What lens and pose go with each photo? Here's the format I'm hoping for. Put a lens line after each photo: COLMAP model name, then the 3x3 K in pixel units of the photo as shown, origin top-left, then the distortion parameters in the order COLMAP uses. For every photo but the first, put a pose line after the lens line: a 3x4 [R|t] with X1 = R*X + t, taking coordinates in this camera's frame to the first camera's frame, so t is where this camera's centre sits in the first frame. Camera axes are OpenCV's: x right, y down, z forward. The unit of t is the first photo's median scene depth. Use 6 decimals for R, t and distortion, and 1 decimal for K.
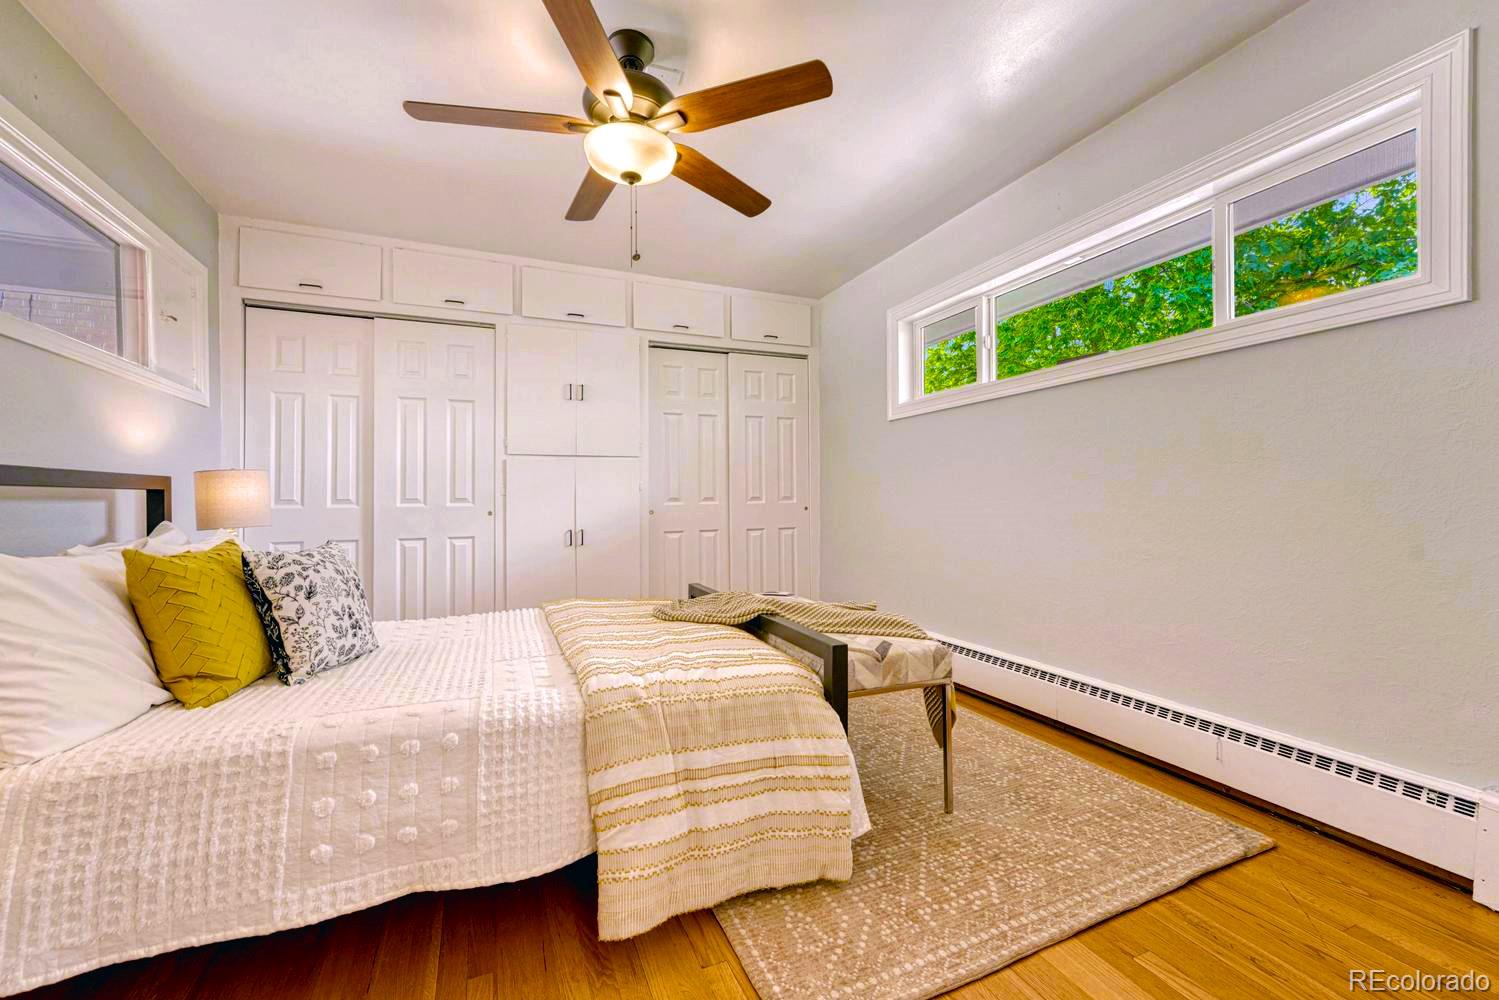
lens RADIAL K [[607.3, 0, 750.3], [0, 607.3, 494.2], [0, 0, 1]] dist [0.013838, 0.000093]
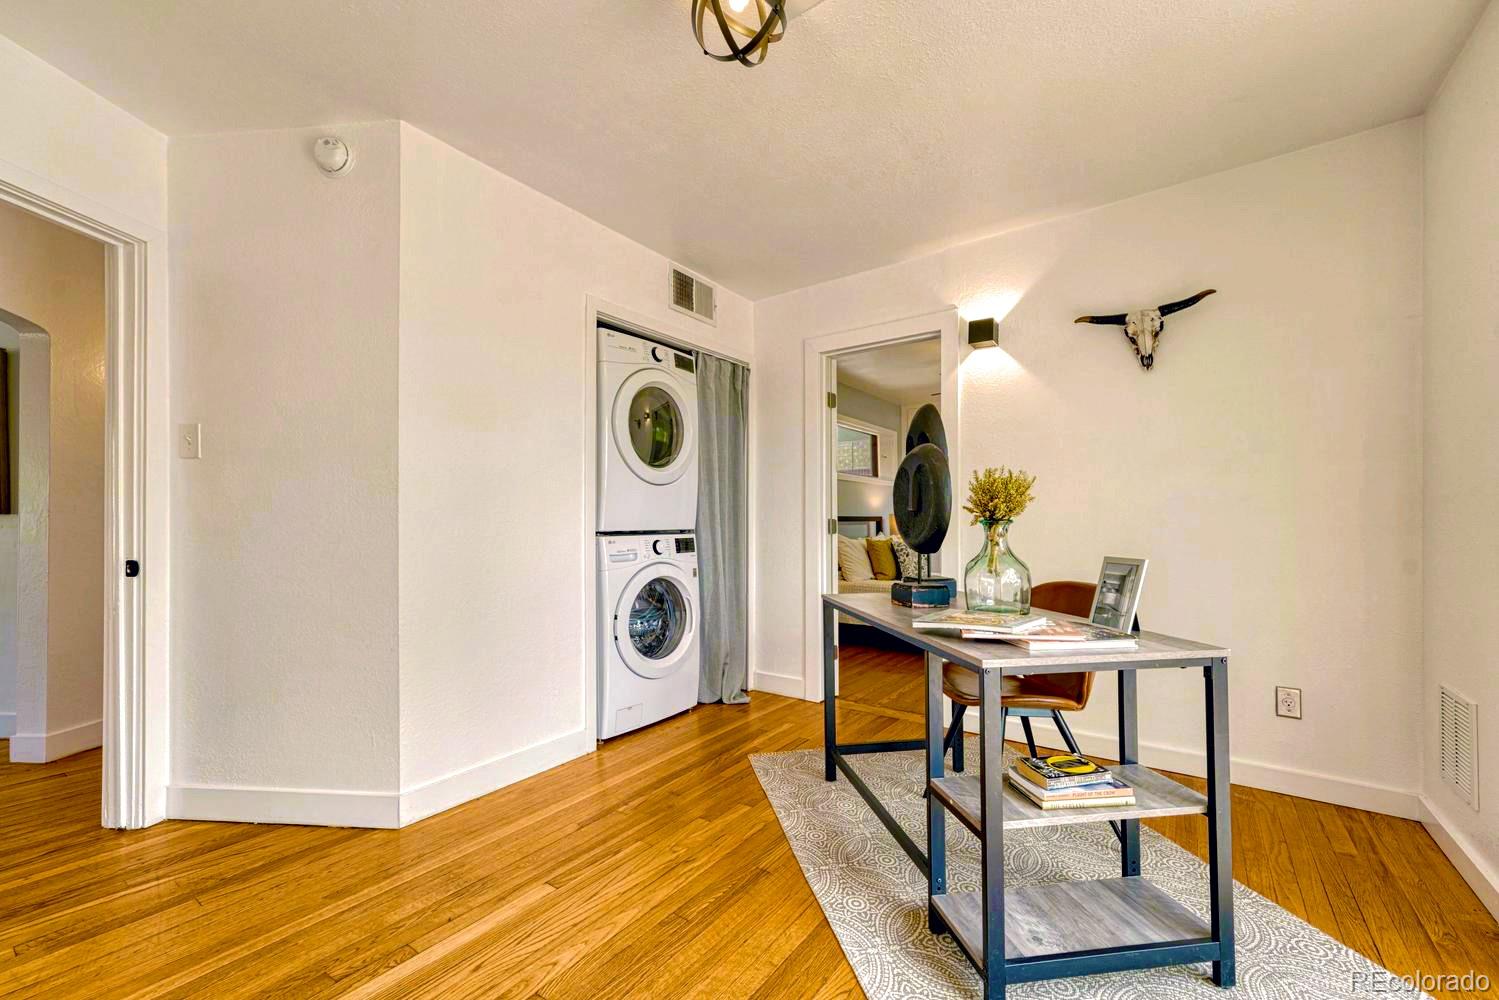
lens RADIAL K [[622.4, 0, 746.4], [0, 622.4, 507.3], [0, 0, 1]] dist [0.000909, 0.000090]
pose [[0.504090, -0.011208, -0.863579, 1.580293], [0.003118, 0.999933, -0.011157, -0.050699], [0.863646, 0.002932, 0.504091, -1.293682]]
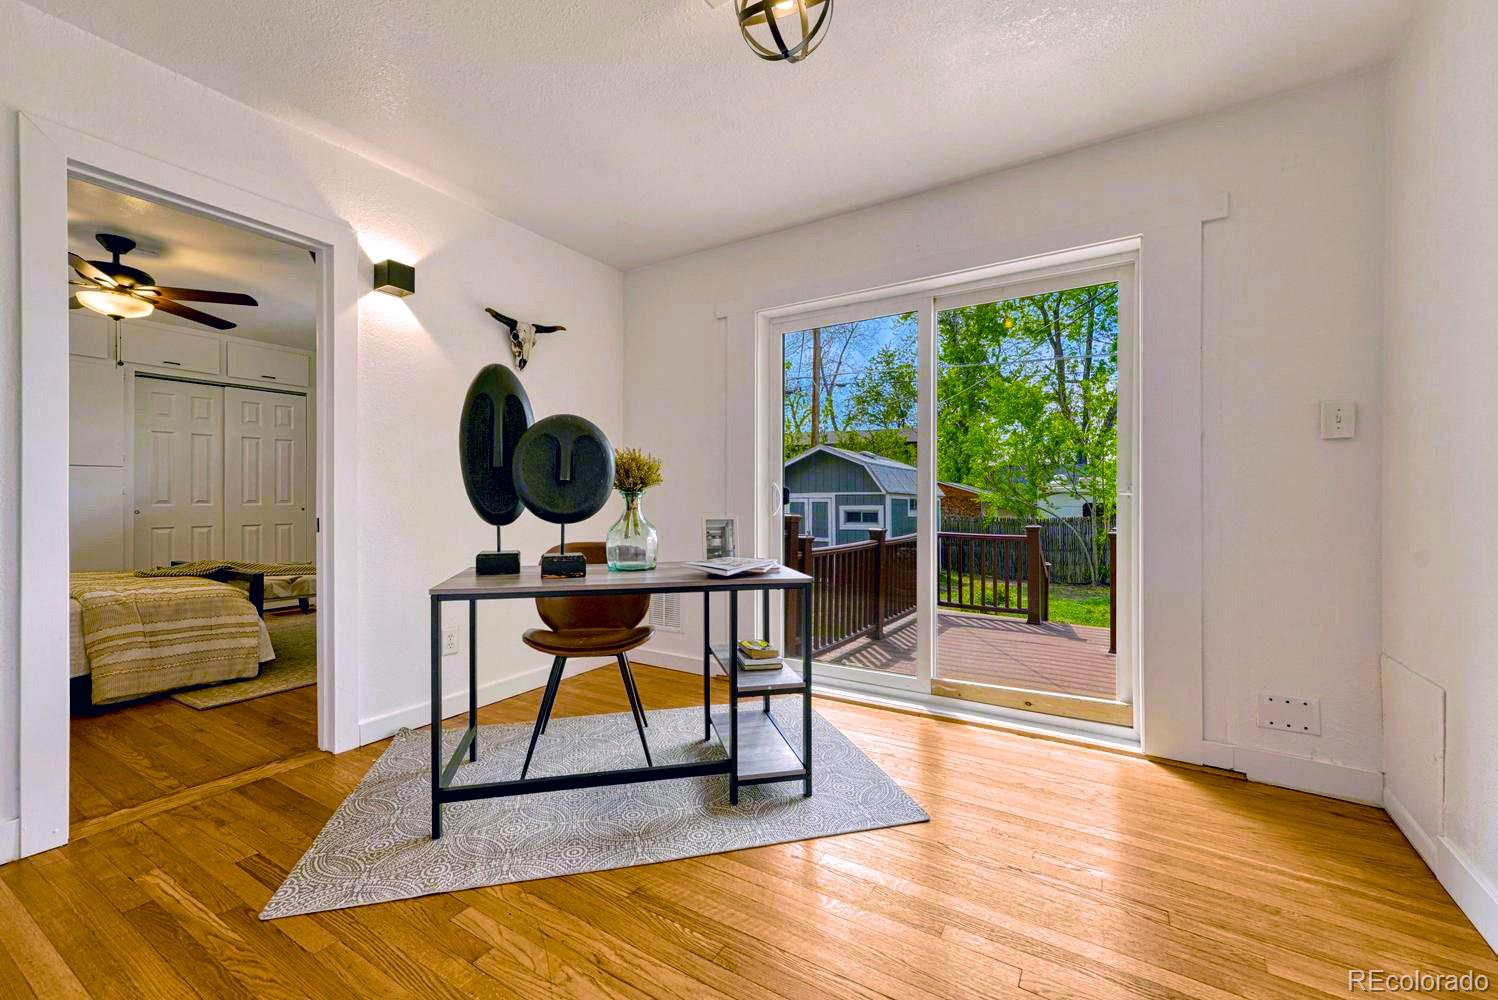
lens RADIAL K [[611.9, 0, 746.4], [0, 611.9, 497.7], [0, 0, 1]] dist [0.011031, -0.000264]
pose [[0.822598, 0.008229, 0.568564, 0.299621], [-0.010582, 0.999944, 0.000838, -0.029615], [-0.568525, -0.006706, 0.822639, -1.568000]]
